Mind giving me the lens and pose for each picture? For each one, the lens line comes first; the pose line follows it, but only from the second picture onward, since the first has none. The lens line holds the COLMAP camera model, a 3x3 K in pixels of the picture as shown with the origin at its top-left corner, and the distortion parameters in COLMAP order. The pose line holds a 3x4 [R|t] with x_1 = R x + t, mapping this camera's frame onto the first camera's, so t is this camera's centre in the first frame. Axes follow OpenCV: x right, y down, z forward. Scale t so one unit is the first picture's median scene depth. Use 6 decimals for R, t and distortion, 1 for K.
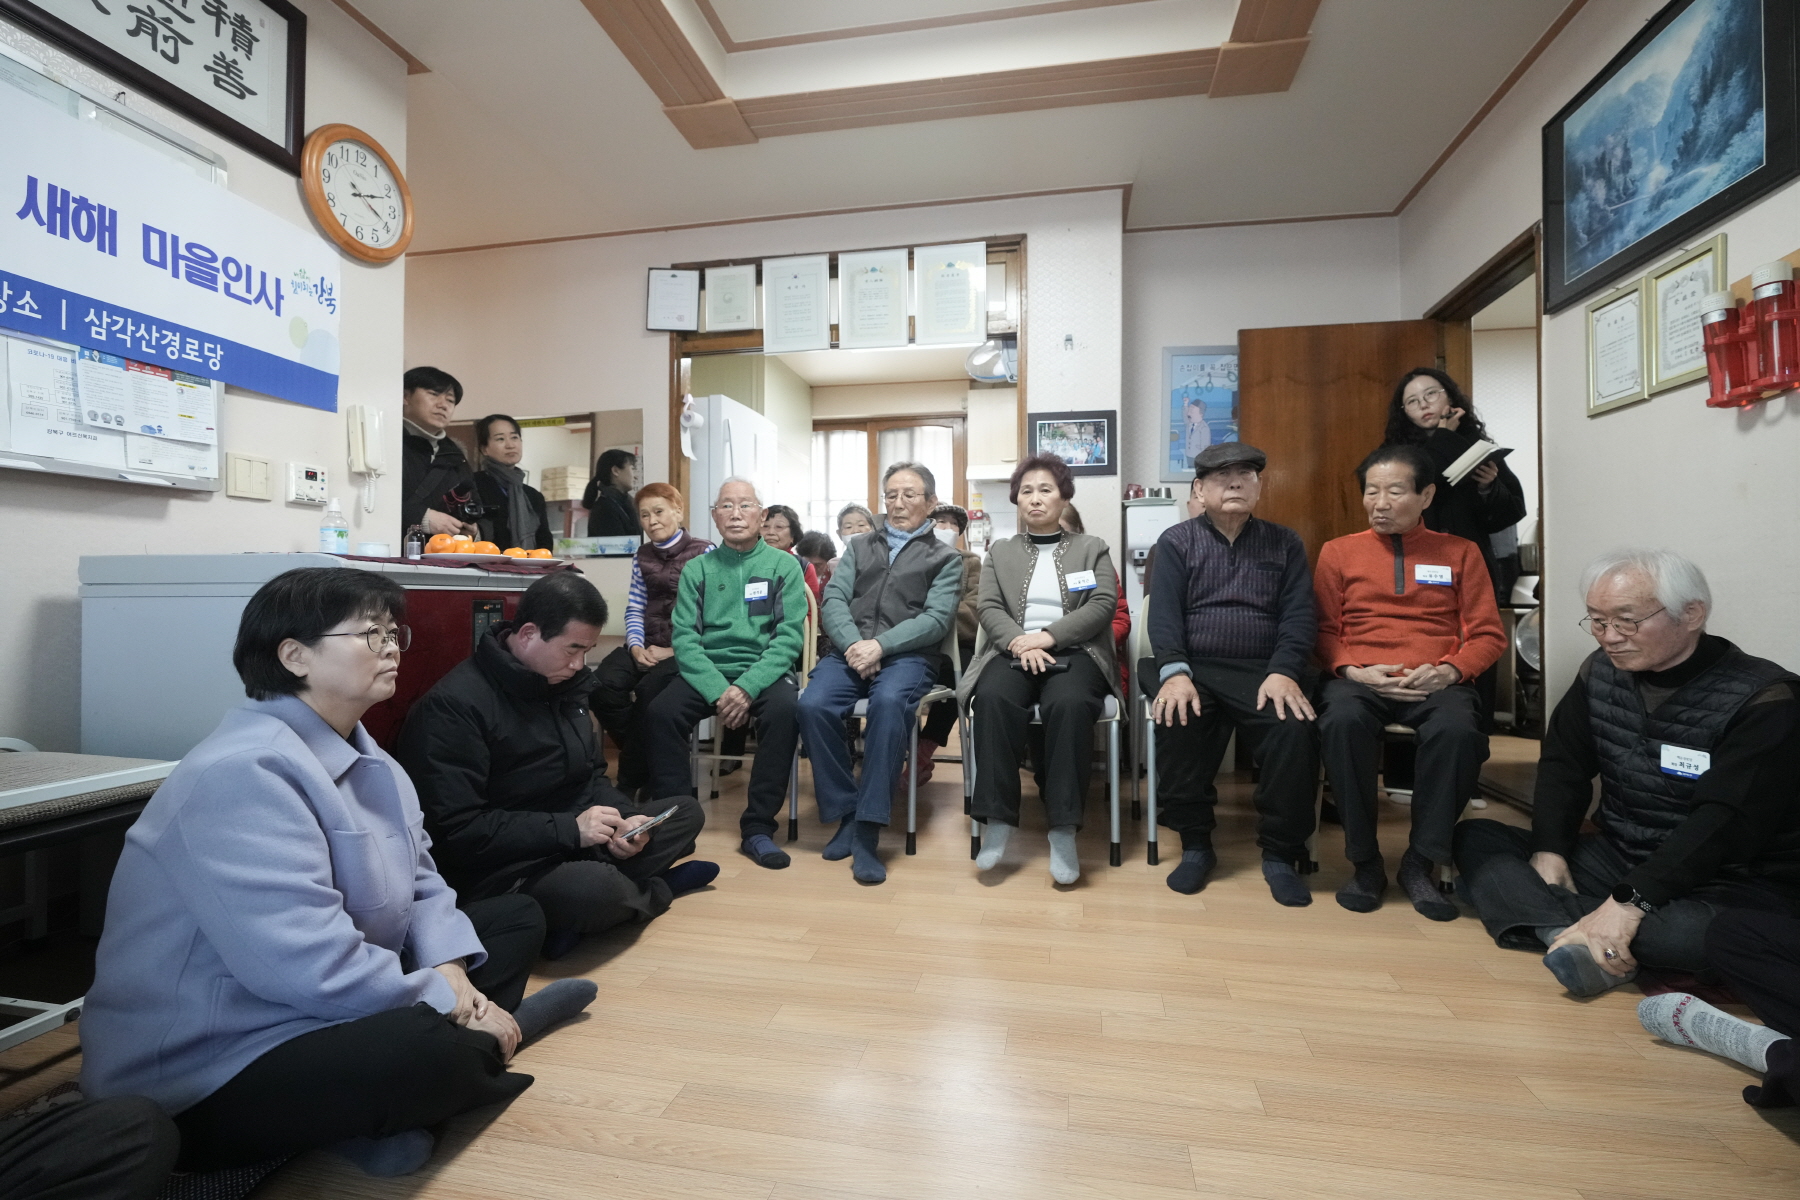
lens RADIAL K [[797.1, 0, 913.2], [0, 797.1, 596.7], [0, 0, 1]] dist [-0.015406, 0.003028]
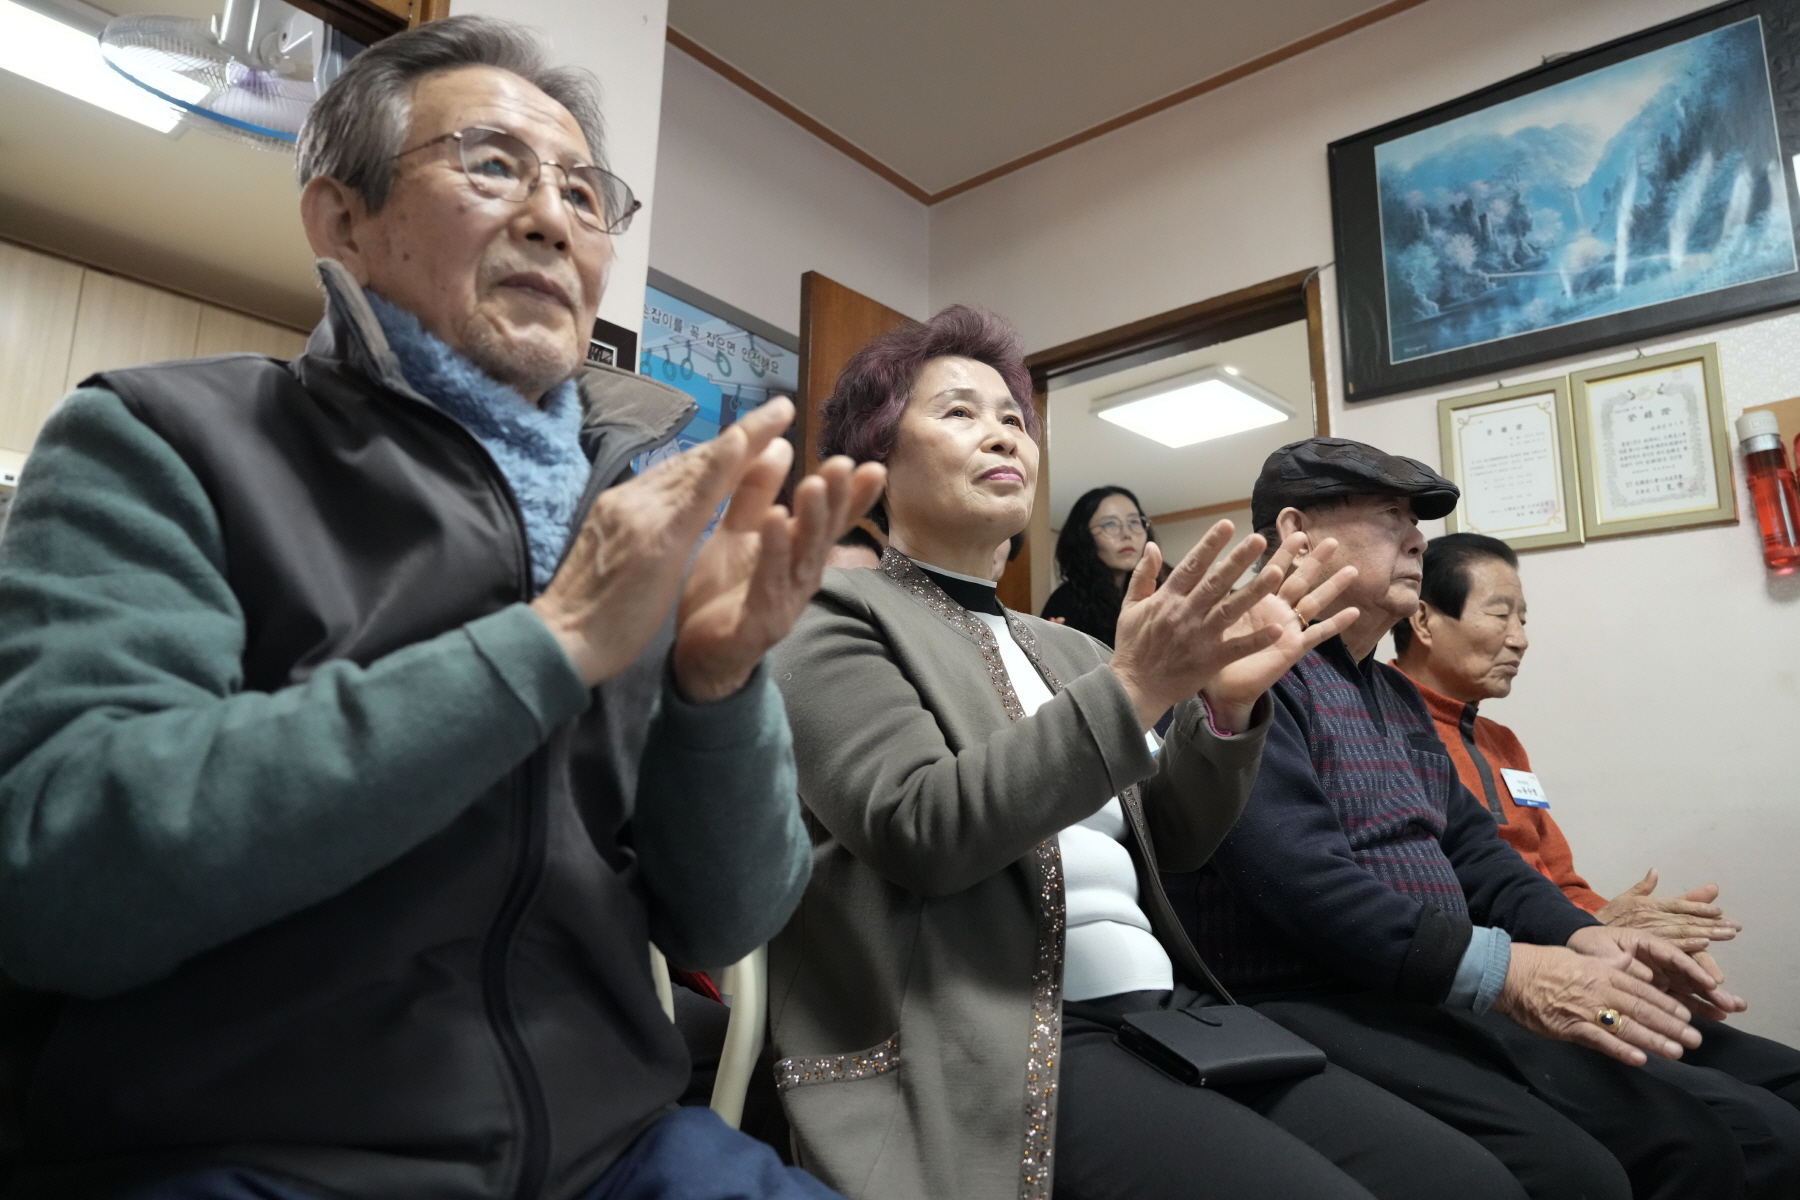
lens RADIAL K [[1193.3, 0, 916.2], [0, 1193.3, 601.8], [0, 0, 1]] dist [-0.041529, 0.023762]
pose [[0.500485, 0.168882, 0.849114, -0.217740], [-0.011064, 0.981957, -0.188782, 0.004339], [-0.865675, 0.085088, 0.493323, 0.887609]]
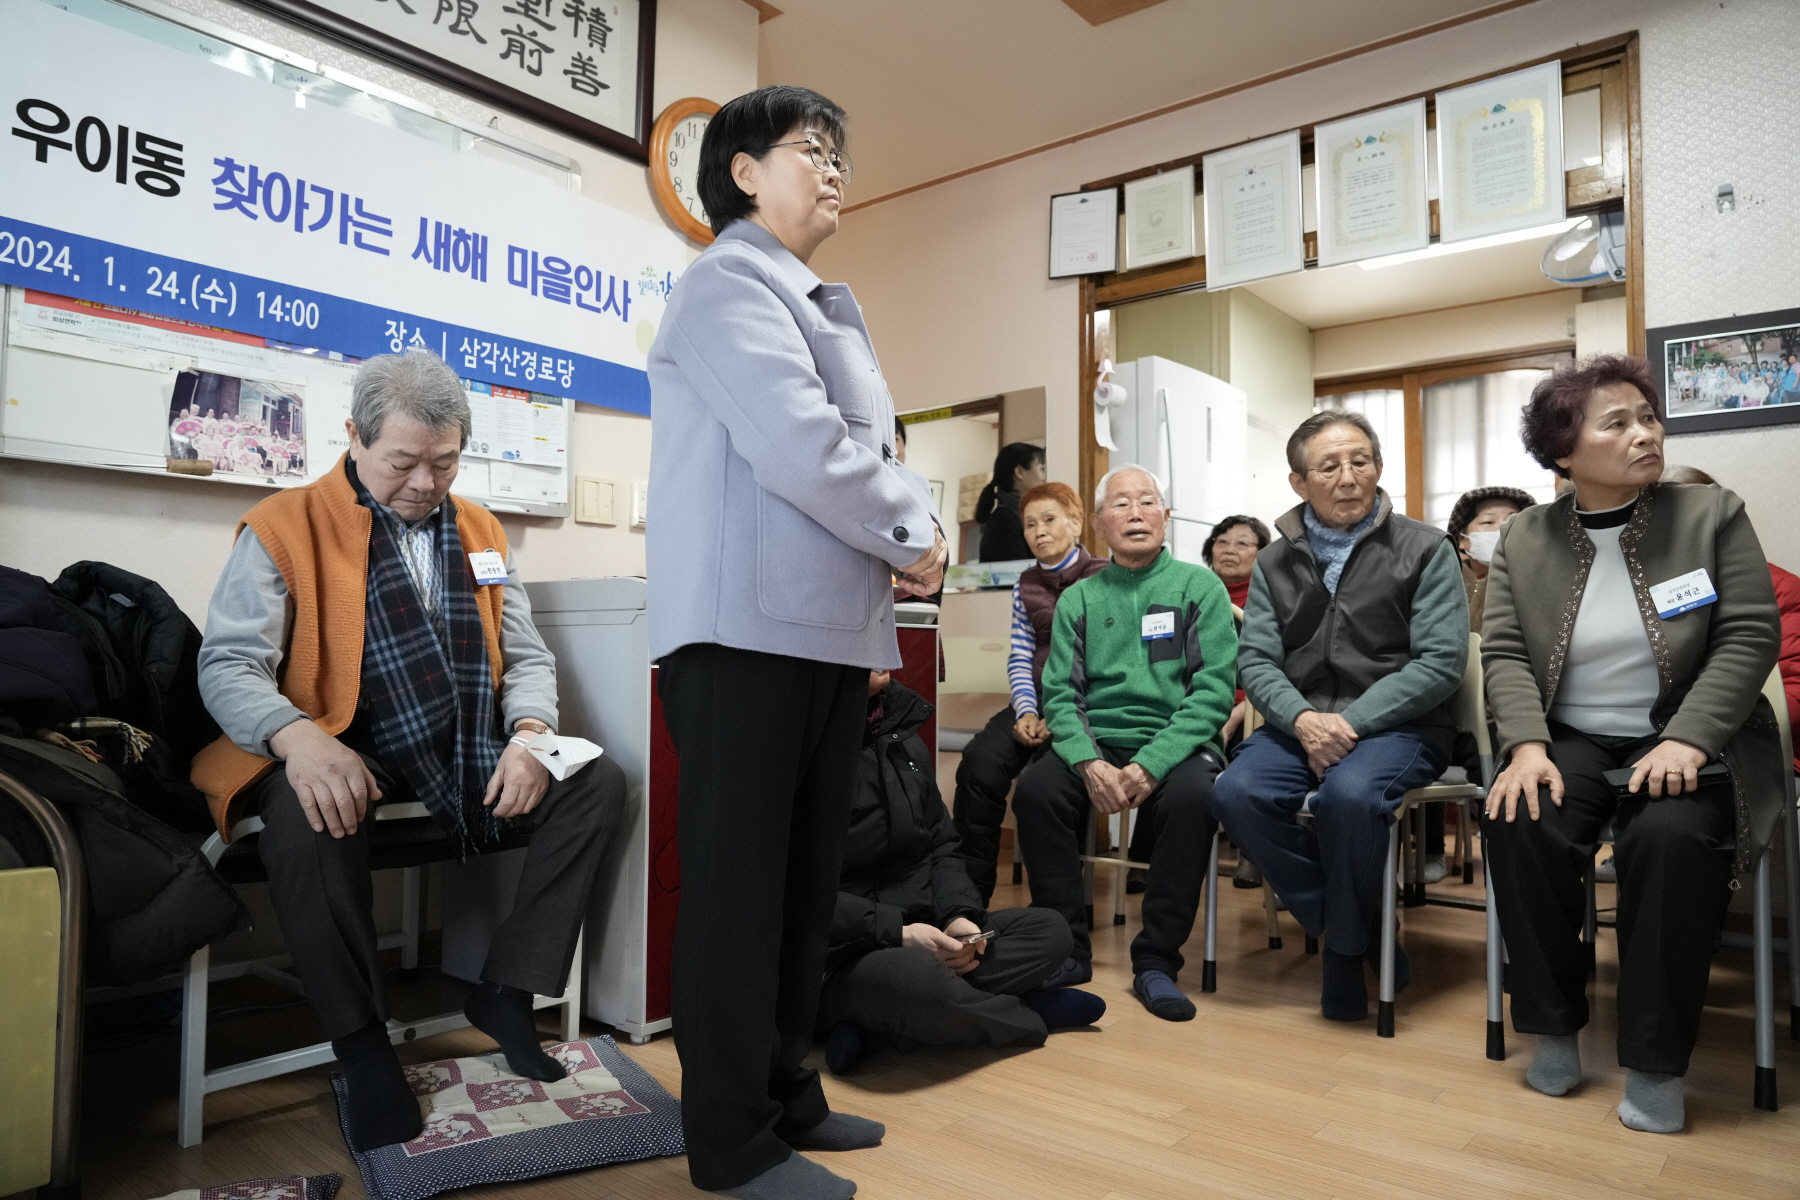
lens RADIAL K [[1193.3, 0, 915.3], [0, 1193.3, 614.8], [0, 0, 1]] dist [-0.041529, 0.023762]
pose [[0.878088, -0.010510, -0.478384, 0.125329], [-0.008239, 0.999278, -0.037077, 0.025554], [0.478429, 0.036499, 0.877368, -0.020217]]
